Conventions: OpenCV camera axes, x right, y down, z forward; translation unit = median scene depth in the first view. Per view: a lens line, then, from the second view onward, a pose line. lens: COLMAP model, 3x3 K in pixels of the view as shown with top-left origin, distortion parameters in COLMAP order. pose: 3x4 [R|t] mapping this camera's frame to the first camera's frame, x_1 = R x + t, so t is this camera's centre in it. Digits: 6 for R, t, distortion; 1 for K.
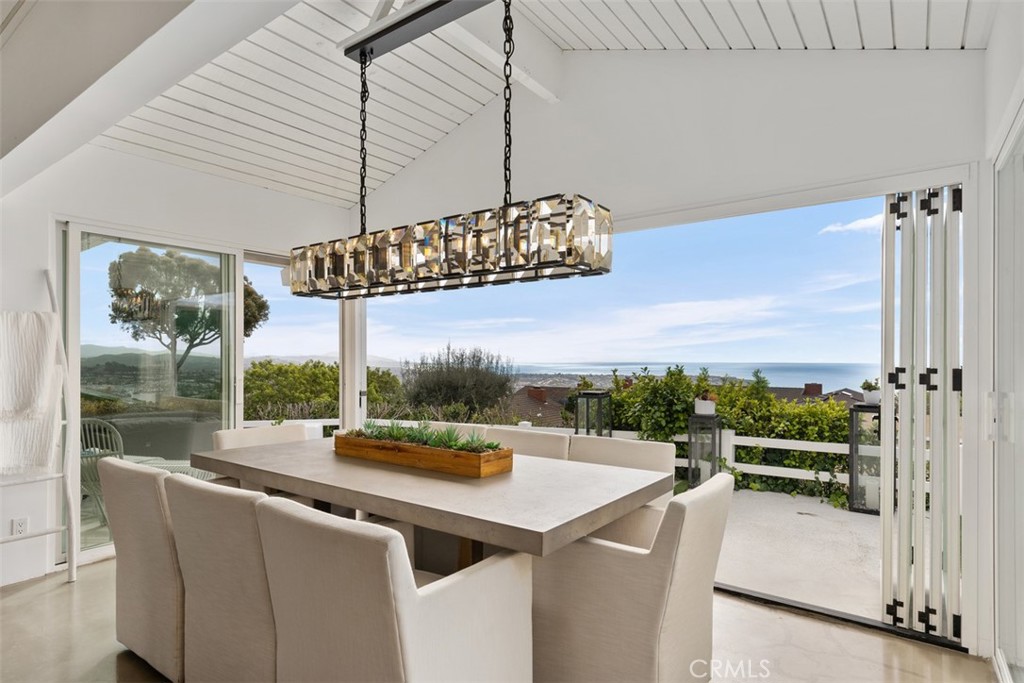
lens RADIAL K [[553.1, 0, 510.9], [0, 553.1, 359.2], [0, 0, 1]] dist [-0.002247, -0.000438]
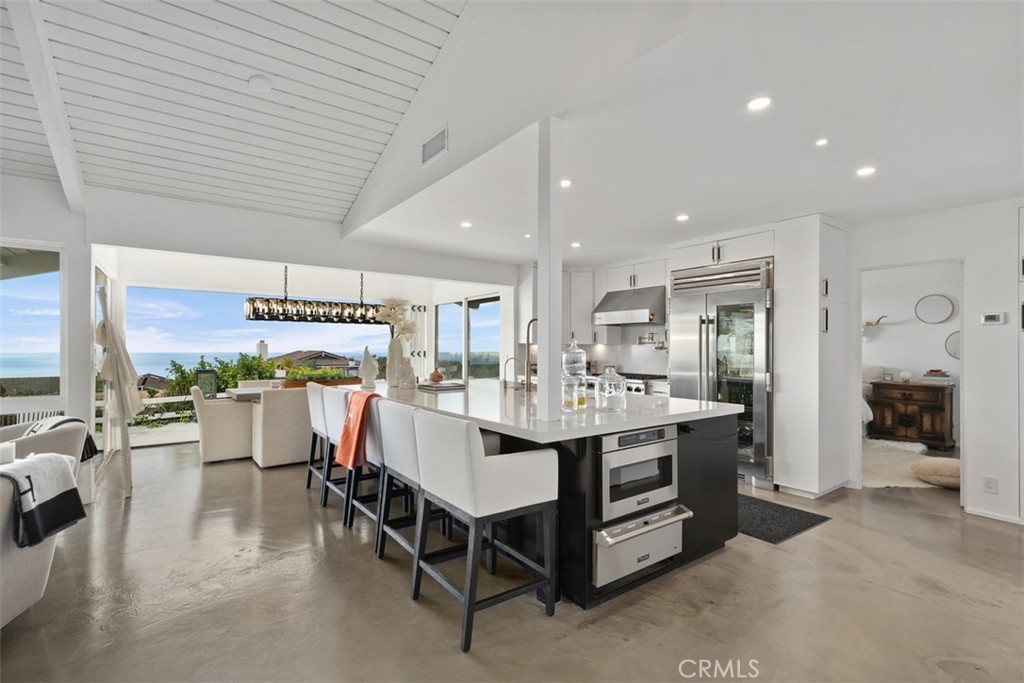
lens RADIAL K [[466.3, 0, 511.9], [0, 466.3, 334.2], [0, 0, 1]] dist [0.000498, 0.000025]
pose [[0.298735, 0.036729, 0.953629, -1.071976], [-0.003424, 0.999294, -0.037416, 0.008621], [-0.954330, 0.007912, 0.298649, -0.297923]]
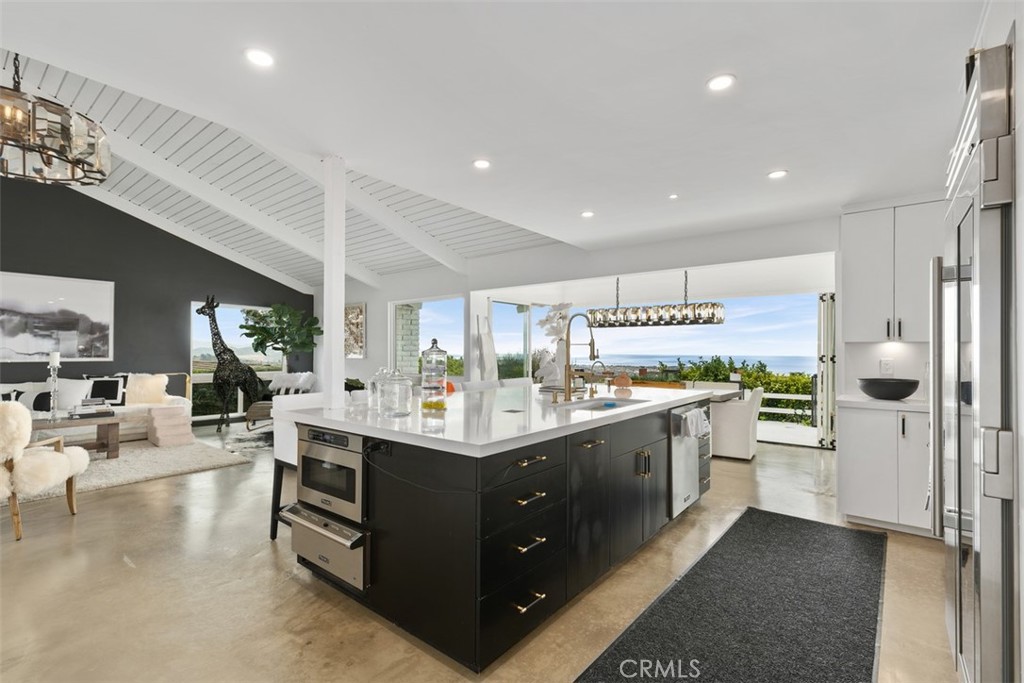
lens RADIAL K [[467.2, 0, 512.0], [0, 467.2, 341.5], [0, 0, 1]] dist [0.000344, 0.000060]
pose [[0.998776, 0.010158, -0.048415, -0.384859], [-0.011223, 0.999700, -0.021790, 0.007981], [0.048179, 0.022307, 0.998590, -0.732155]]
